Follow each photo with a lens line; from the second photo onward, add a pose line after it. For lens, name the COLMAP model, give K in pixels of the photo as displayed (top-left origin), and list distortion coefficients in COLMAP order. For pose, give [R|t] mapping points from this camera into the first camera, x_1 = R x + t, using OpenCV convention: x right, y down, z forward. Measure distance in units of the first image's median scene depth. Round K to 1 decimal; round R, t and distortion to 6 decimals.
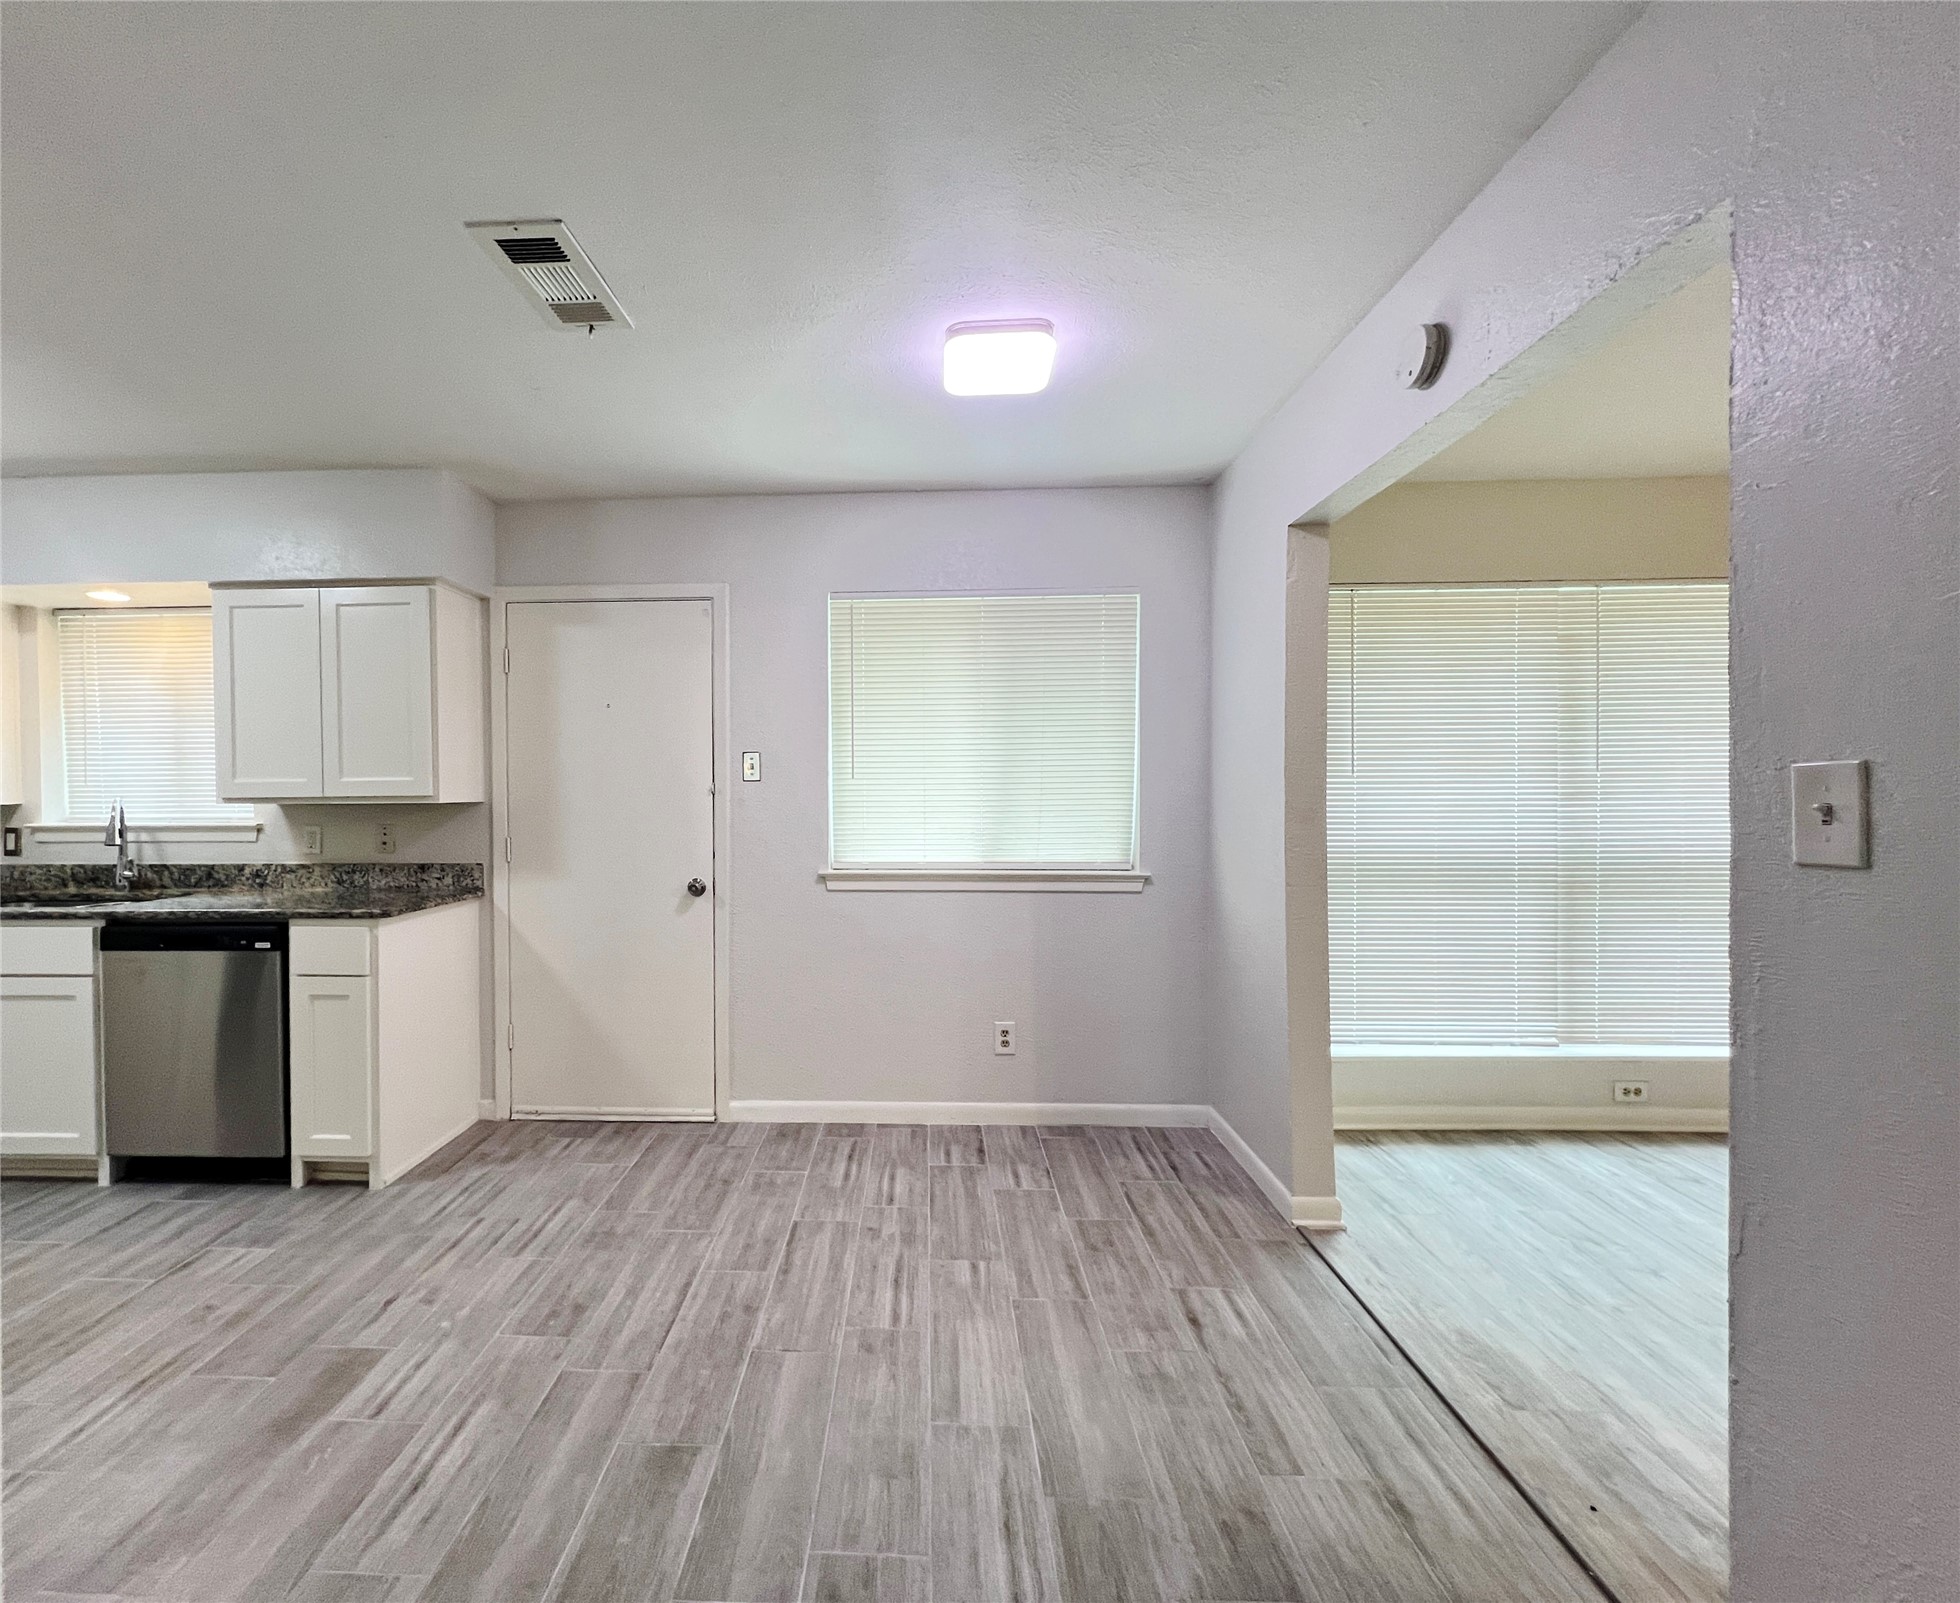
lens RADIAL K [[870.6, 0, 888.0], [0, 870.6, 794.7], [0, 0, 1]] dist [-0.002021, 0.000339]
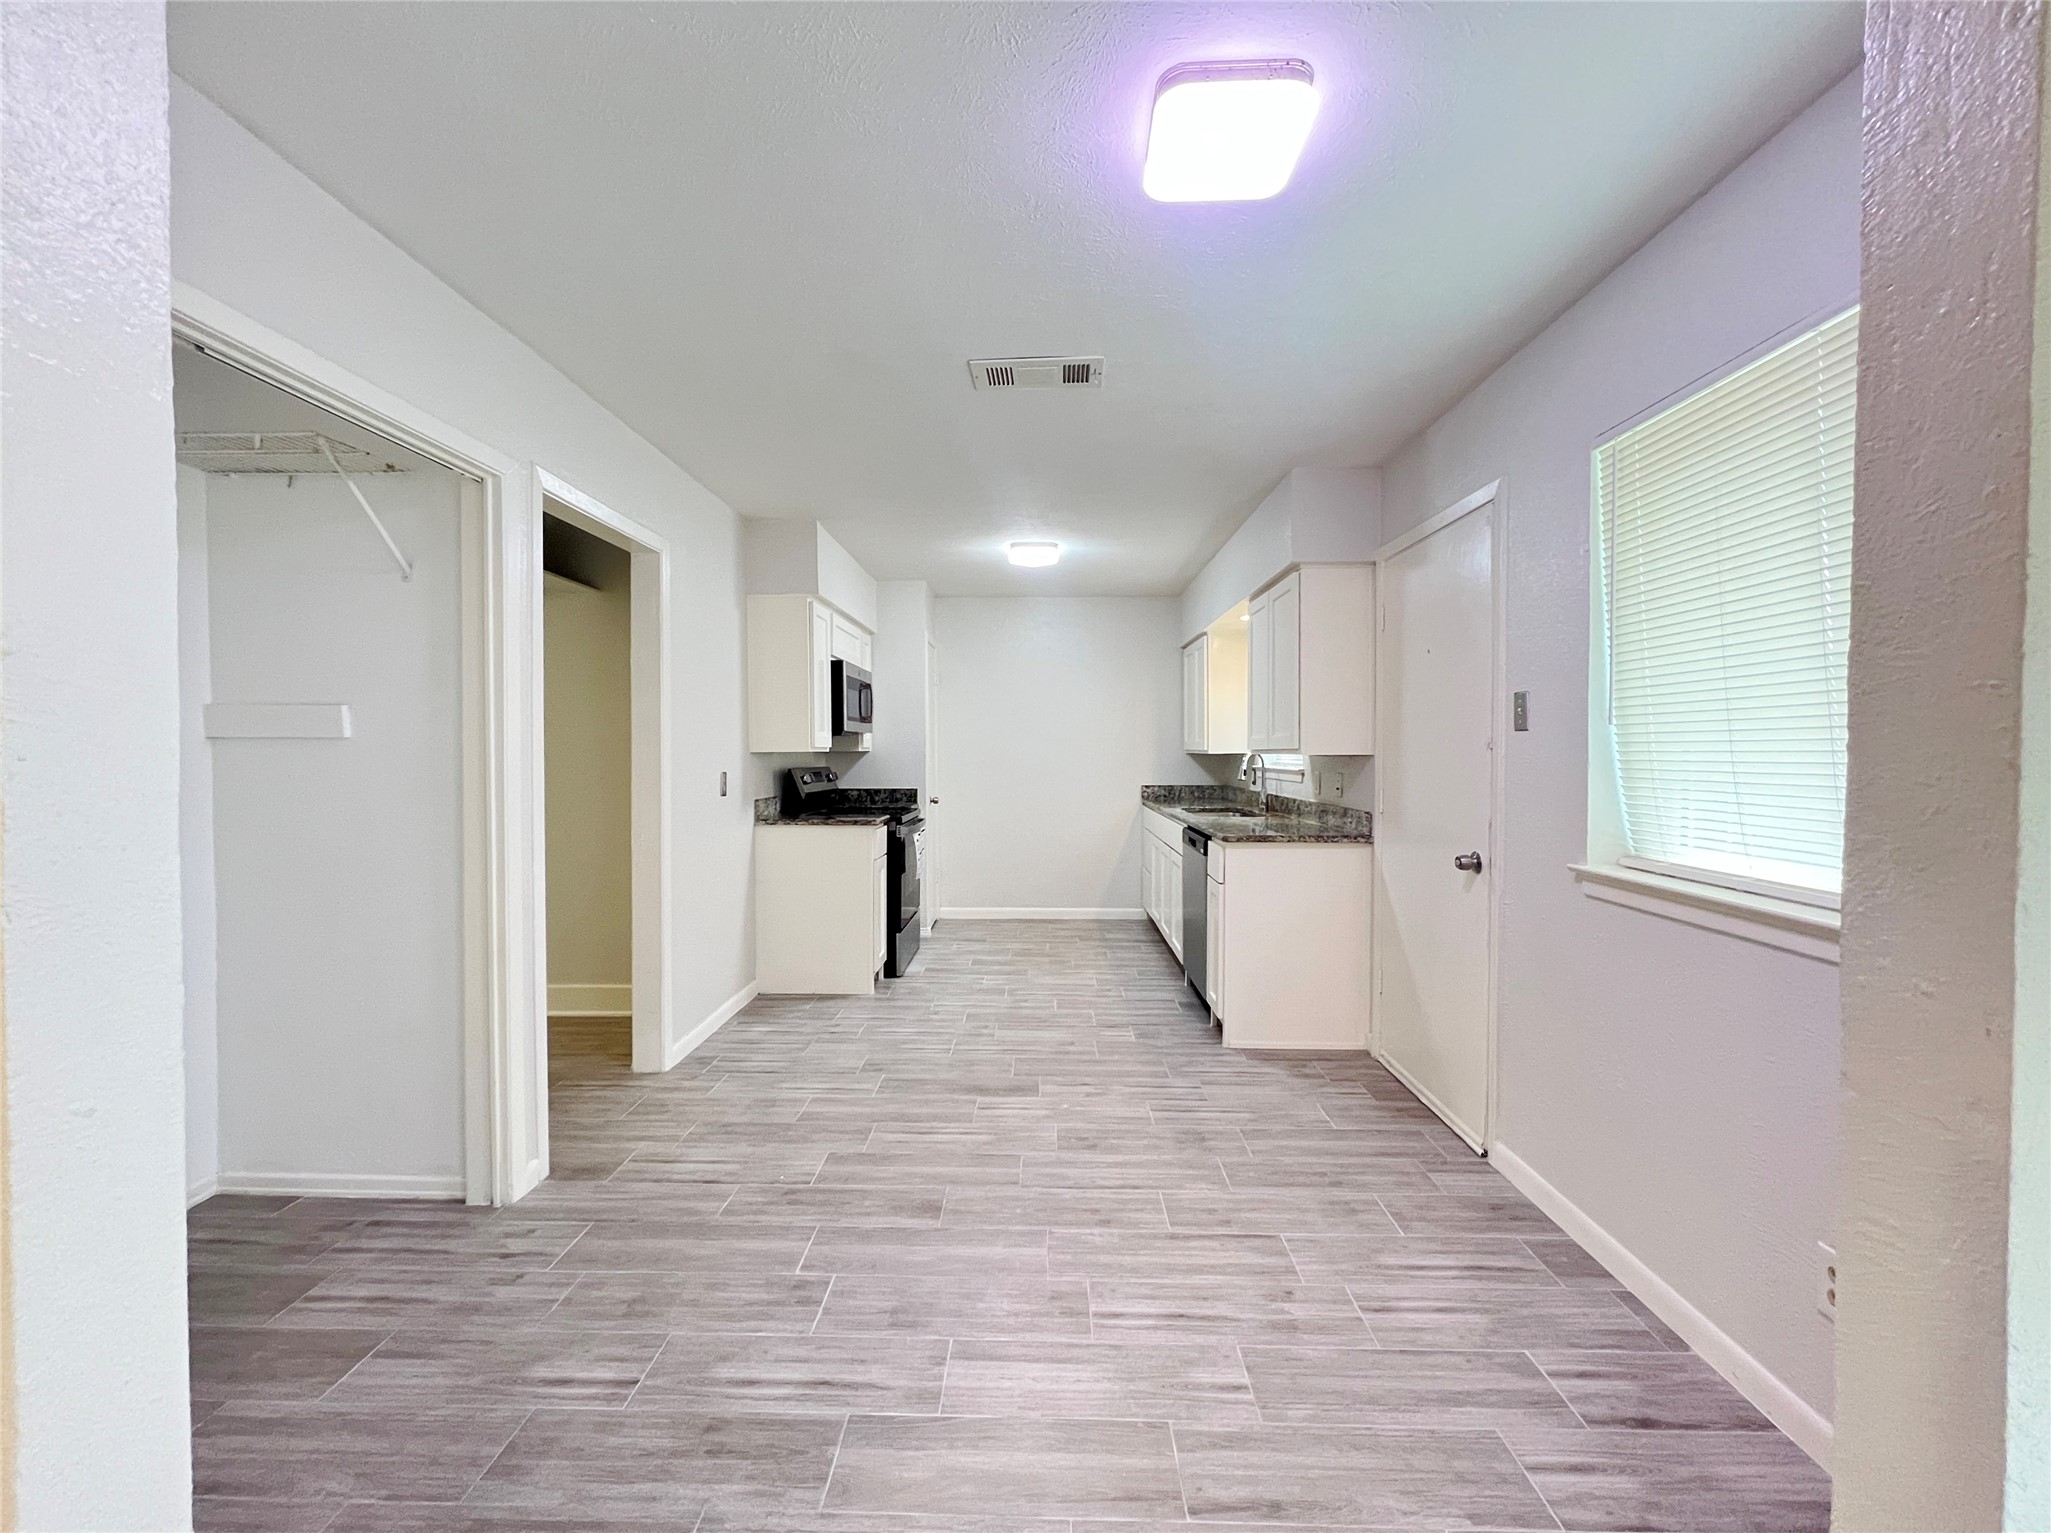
lens RADIAL K [[824.9, 0, 1012.1], [0, 824.9, 761.8], [0, 0, 1]] dist [-0.002562, 0.000031]
pose [[0.004464, 0.019329, -0.999803, 0.576488], [0.000081, 0.999813, 0.019330, -0.002803], [0.999990, -0.000167, 0.004462, 0.589845]]
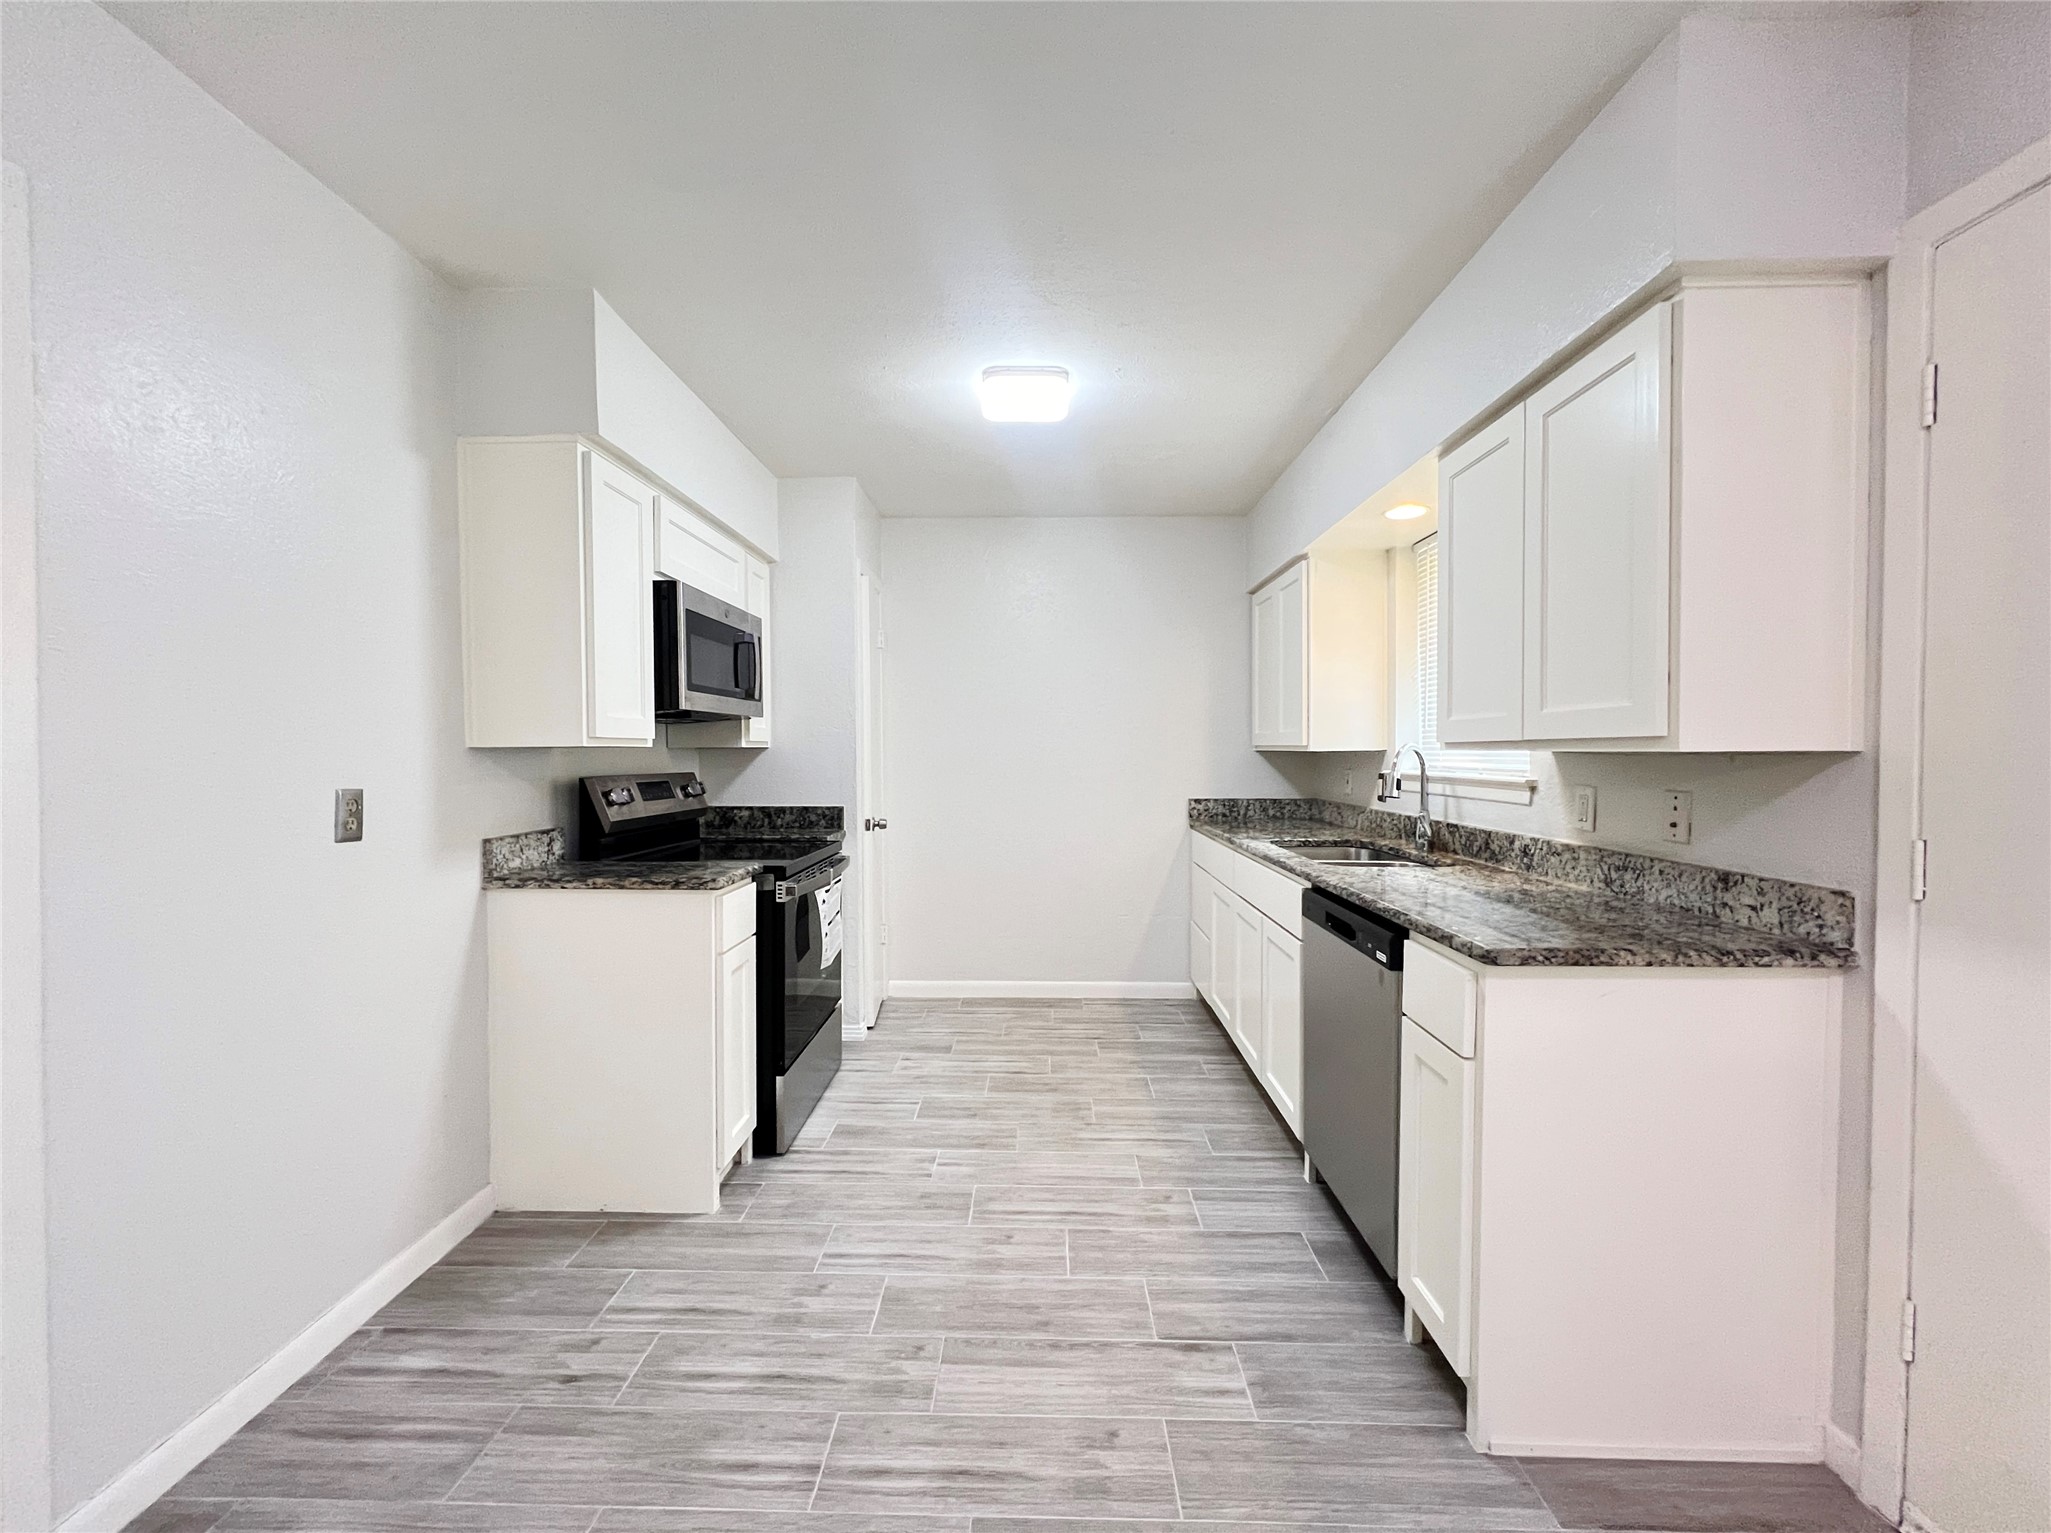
lens RADIAL K [[822.2, 0, 1023.3], [0, 822.2, 768.8], [0, 0, 1]] dist [-0.001597, -0.000465]
pose [[0.021786, 0.028341, -0.999361, -0.072701], [0.000280, 0.999598, 0.028354, 0.005960], [0.999763, -0.000898, 0.021769, 0.615210]]
